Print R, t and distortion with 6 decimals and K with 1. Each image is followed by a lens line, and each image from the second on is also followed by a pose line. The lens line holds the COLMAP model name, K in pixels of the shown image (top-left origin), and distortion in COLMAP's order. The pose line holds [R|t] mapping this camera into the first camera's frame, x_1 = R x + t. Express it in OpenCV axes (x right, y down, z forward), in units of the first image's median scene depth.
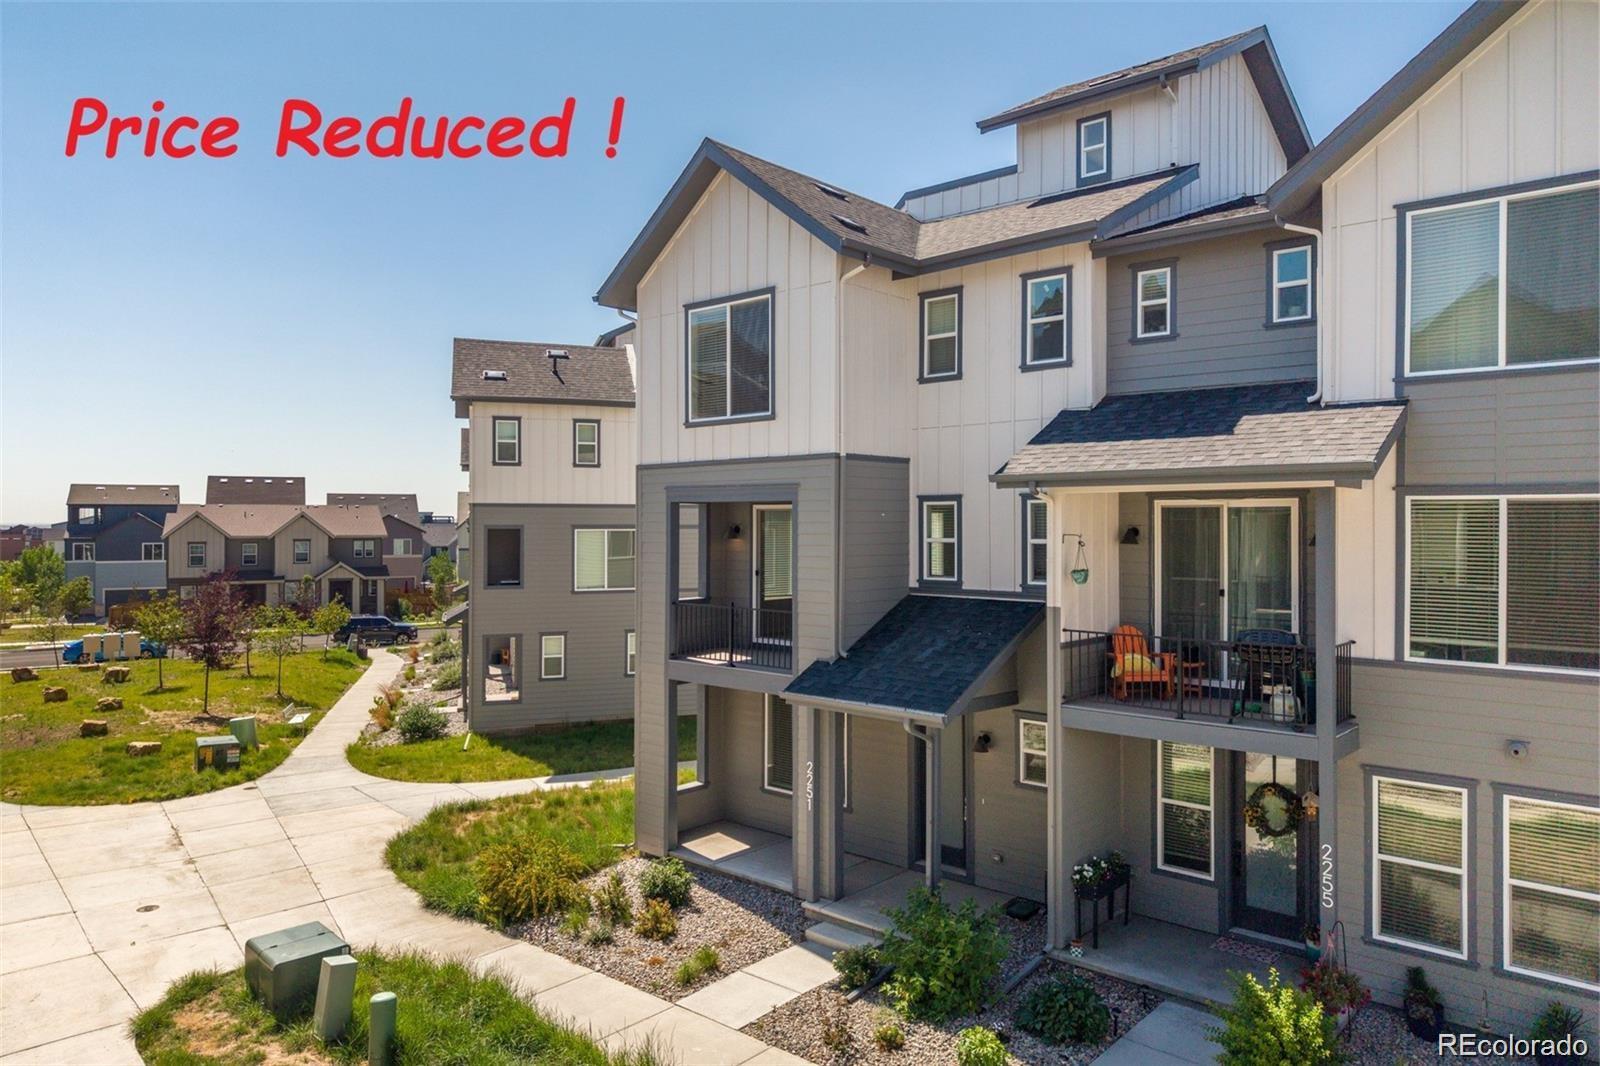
lens RADIAL K [[1074.4, 0, 796.3], [0, 1074.4, 525.2], [0, 0, 1]] dist [0.000210, -0.001805]
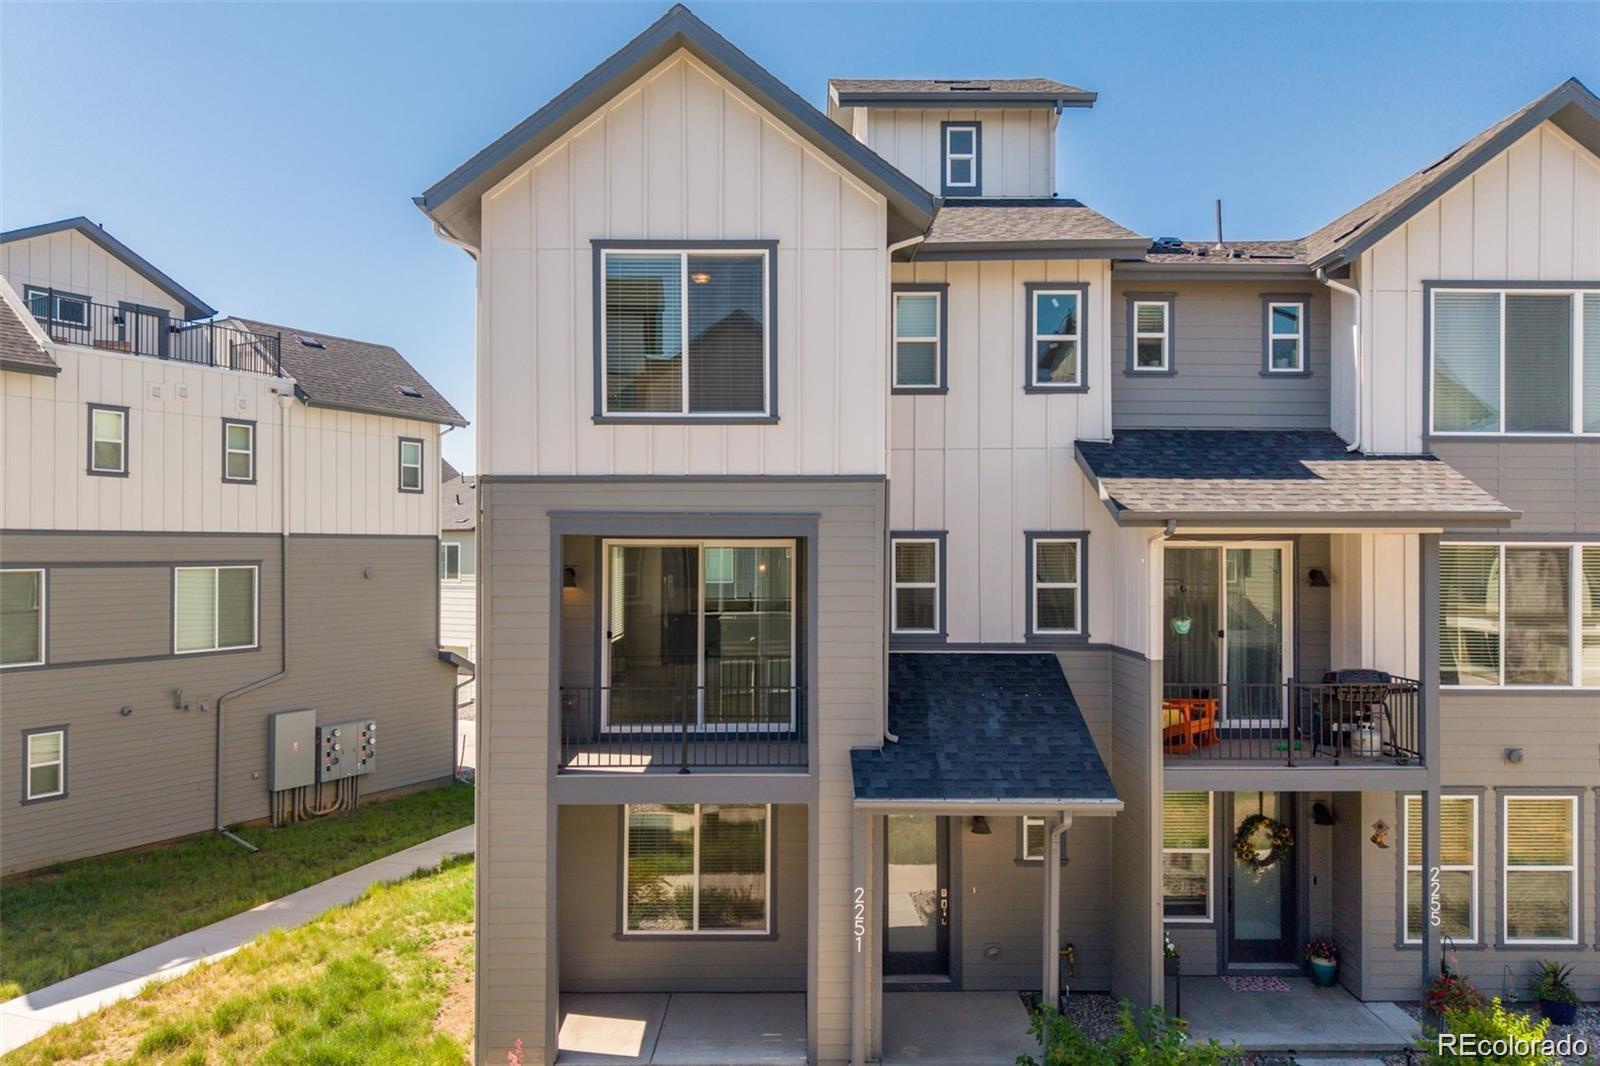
lens RADIAL K [[1076.6, 0, 802.6], [0, 1076.6, 551.6], [0, 0, 1]] dist [0.006540, 0.002913]
pose [[0.736349, 0.000811, 0.676601, -0.544303], [0.000144, 0.999999, -0.001355, -0.012202], [-0.676602, 0.001095, 0.736348, 0.493629]]
